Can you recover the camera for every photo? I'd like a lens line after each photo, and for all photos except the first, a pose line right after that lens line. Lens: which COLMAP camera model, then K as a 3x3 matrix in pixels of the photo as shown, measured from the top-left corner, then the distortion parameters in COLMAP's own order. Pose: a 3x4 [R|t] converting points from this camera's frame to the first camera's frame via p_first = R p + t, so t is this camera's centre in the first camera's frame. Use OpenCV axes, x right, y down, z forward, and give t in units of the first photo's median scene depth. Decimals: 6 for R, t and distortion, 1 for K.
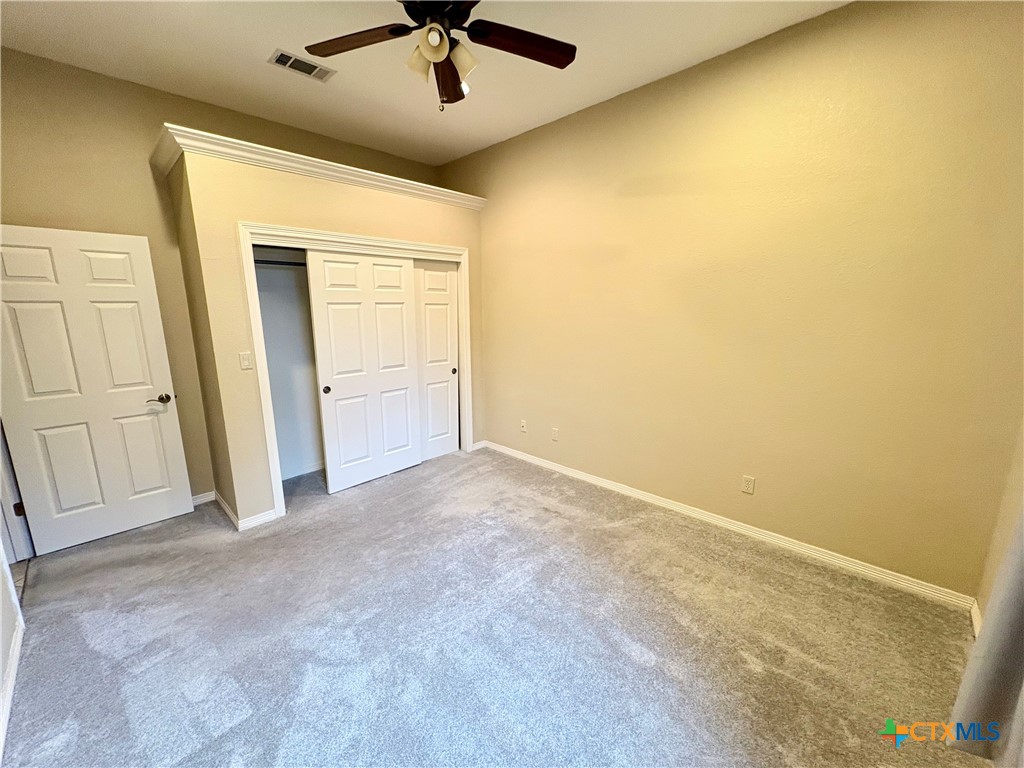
lens RADIAL K [[407.9, 0, 511.6], [0, 407.9, 395.2], [0, 0, 1]] dist [-0.003903, 0.000877]
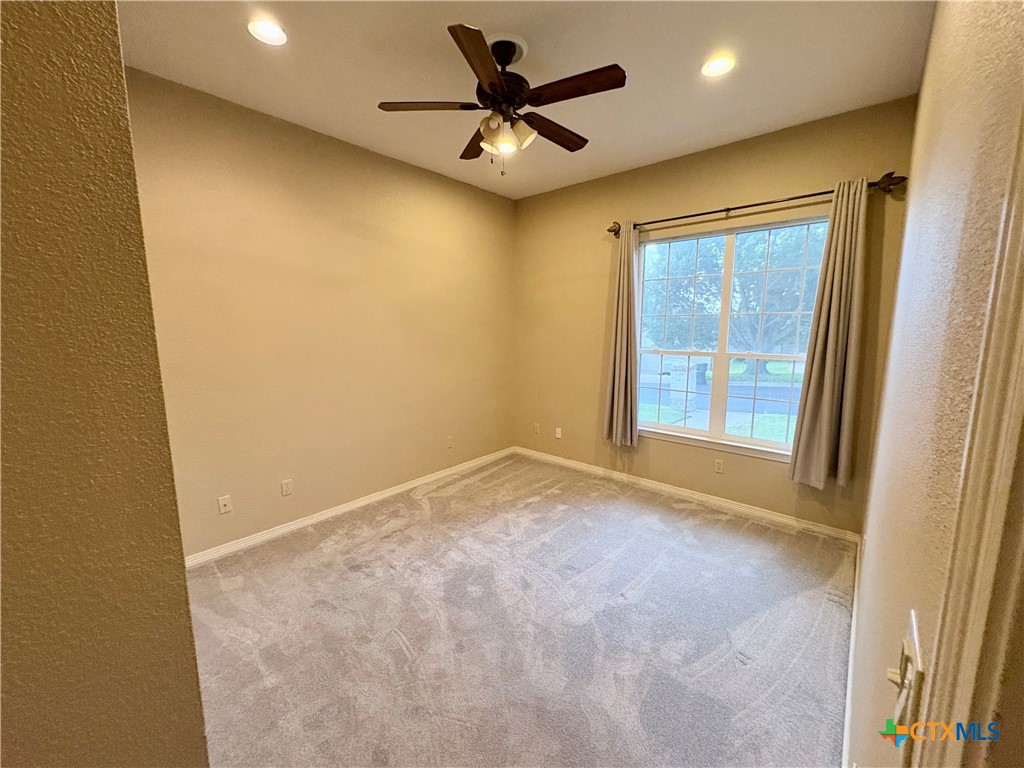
lens RADIAL K [[407.9, 0, 513.4], [0, 407.9, 386.2], [0, 0, 1]] dist [-0.003903, 0.000877]
pose [[-0.026229, -0.147067, 0.988779, -0.833722], [0.231311, 0.961383, 0.149128, -0.141698], [-0.972526, 0.232626, 0.008802, 0.608792]]
